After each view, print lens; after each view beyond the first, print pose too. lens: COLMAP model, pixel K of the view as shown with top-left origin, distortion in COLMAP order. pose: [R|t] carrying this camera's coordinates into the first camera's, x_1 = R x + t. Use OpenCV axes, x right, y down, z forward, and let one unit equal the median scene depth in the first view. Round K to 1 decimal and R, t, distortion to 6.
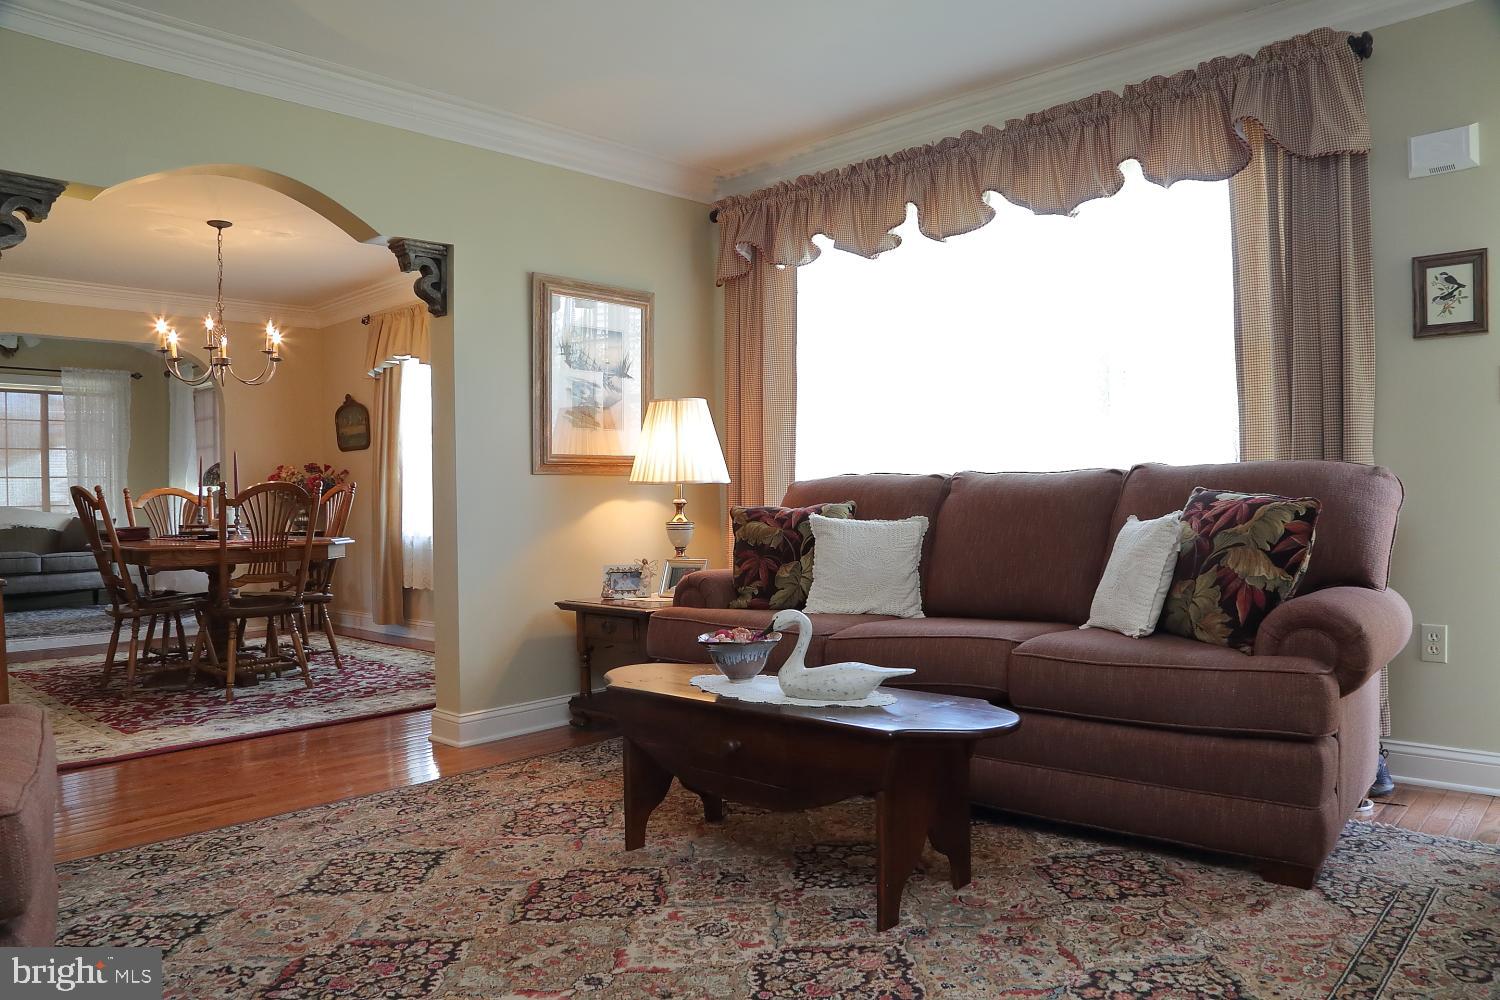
lens RADIAL K [[1054.6, 0, 740.9], [0, 1054.6, 507.8], [0, 0, 1]] dist [-0.119479, 0.070029]
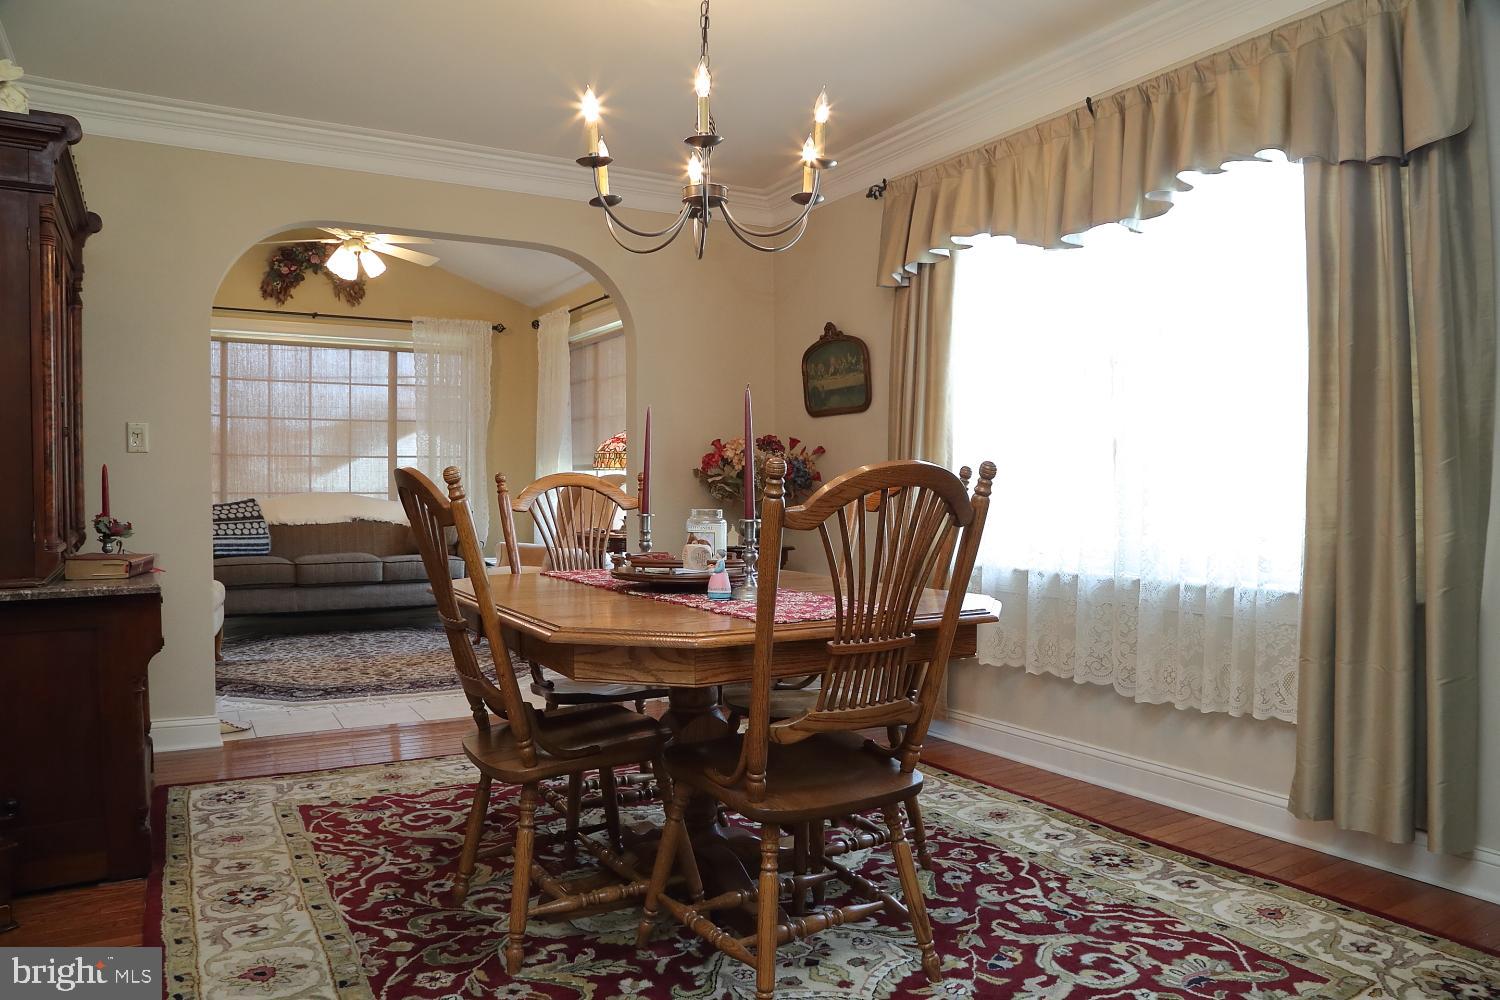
lens RADIAL K [[1012.3, 0, 750.0], [0, 1012.3, 500.0], [0, 0, 1]] dist [-0.109853, 0.029946]
pose [[0.962089, 0.017505, -0.272173, -0.251257], [-0.015501, 0.999835, 0.009512, -0.009332], [0.272295, -0.004933, 0.962201, 0.397647]]
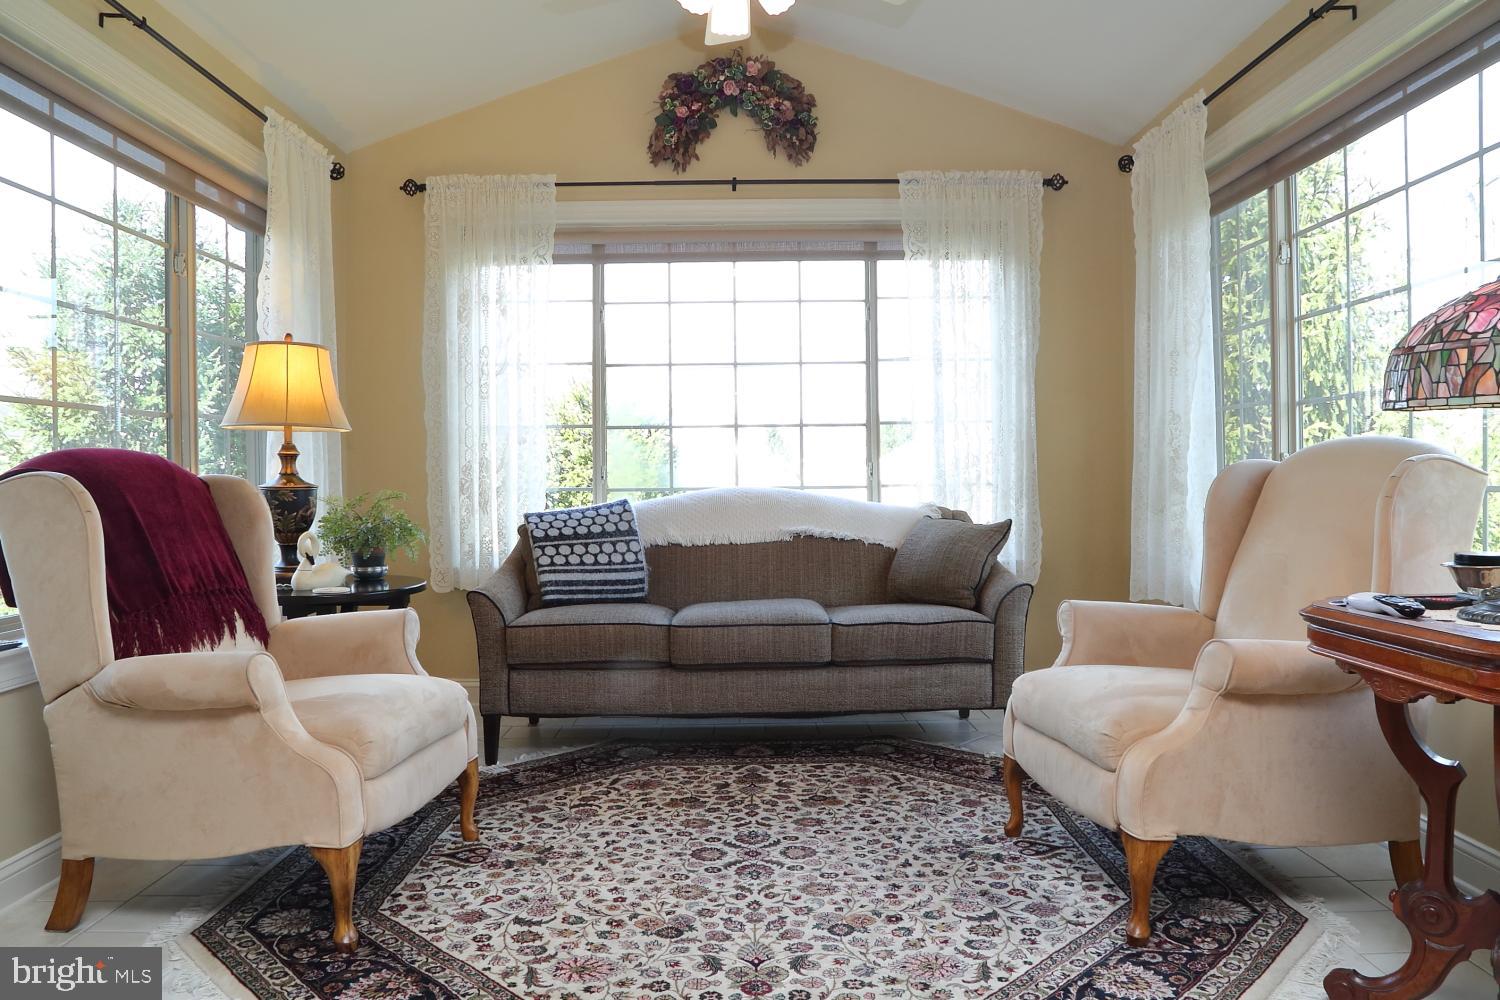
lens RADIAL K [[1054.6, 0, 740.9], [0, 1054.6, 507.8], [0, 0, 1]] dist [-0.119479, 0.070029]
pose [[0.690151, 0.025482, -0.723216, -0.477106], [-0.001309, 0.999422, 0.033964, -0.009486], [0.723664, -0.022493, 0.689786, 0.781219]]
